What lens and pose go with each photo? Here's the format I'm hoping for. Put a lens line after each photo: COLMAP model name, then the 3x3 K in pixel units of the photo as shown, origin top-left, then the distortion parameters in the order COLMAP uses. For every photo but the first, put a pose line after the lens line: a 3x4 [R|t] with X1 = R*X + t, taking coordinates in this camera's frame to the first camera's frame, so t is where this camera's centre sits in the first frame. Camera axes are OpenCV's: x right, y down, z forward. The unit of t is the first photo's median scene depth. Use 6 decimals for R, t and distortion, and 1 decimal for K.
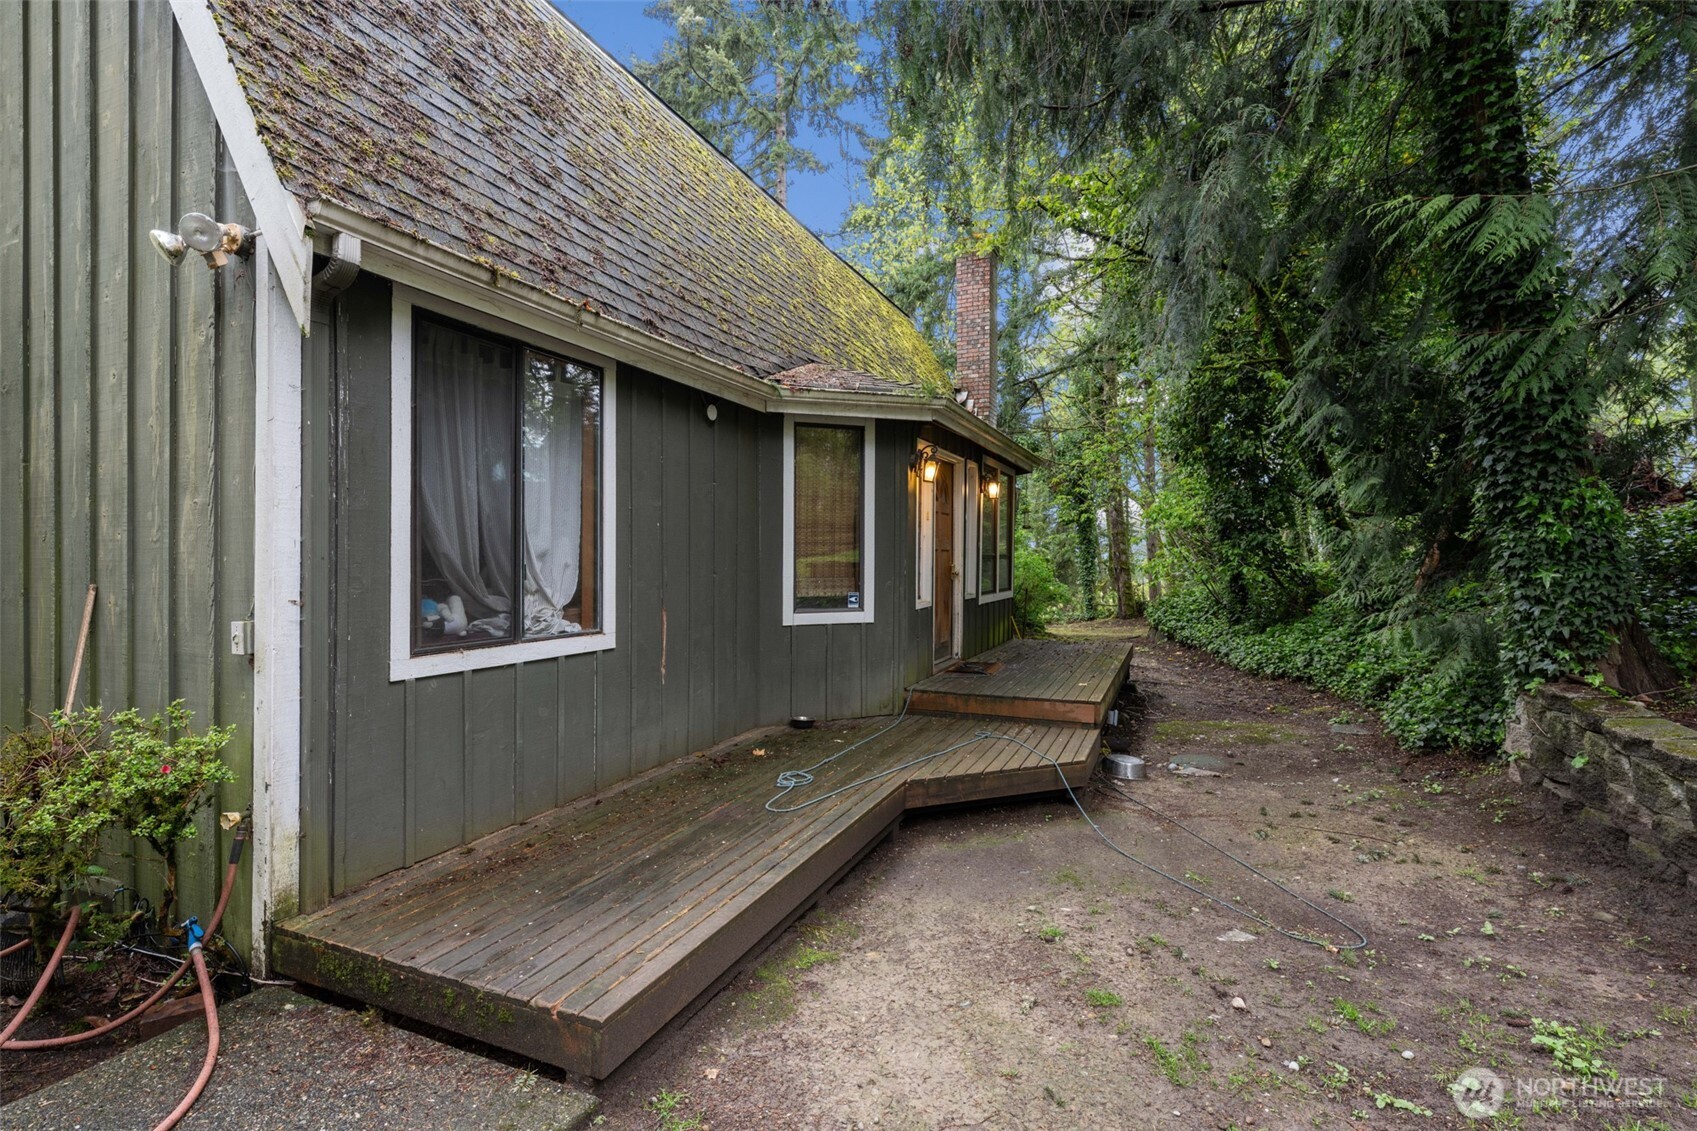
lens RADIAL K [[775.9, 0, 847.9], [0, 775.9, 570.7], [0, 0, 1]] dist [-0.001154, -0.000043]
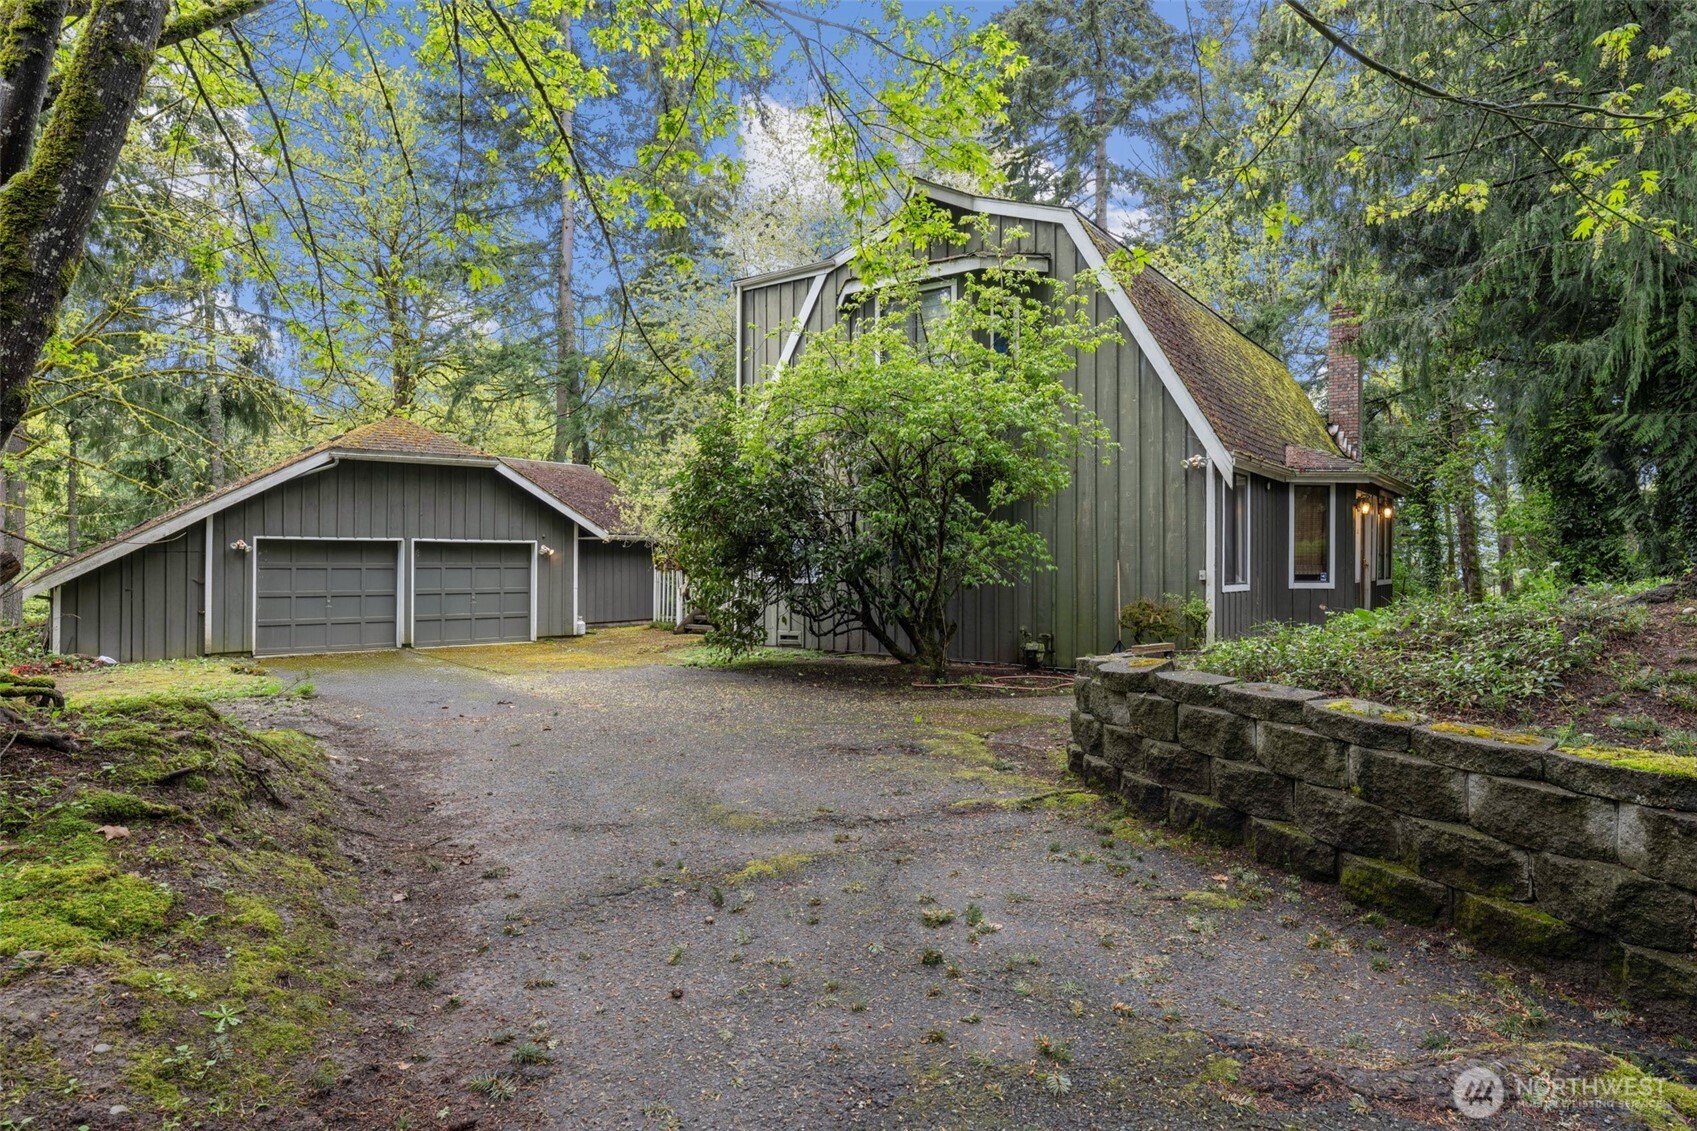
lens RADIAL K [[976.9, 0, 847.5], [0, 976.9, 549.5], [0, 0, 1]] dist [0.000485, 0.000645]
pose [[0.975448, 0.004808, -0.220179, -0.448207], [-0.010398, 0.999652, -0.024235, 0.030703], [0.219986, 0.025930, 0.975158, -1.183236]]
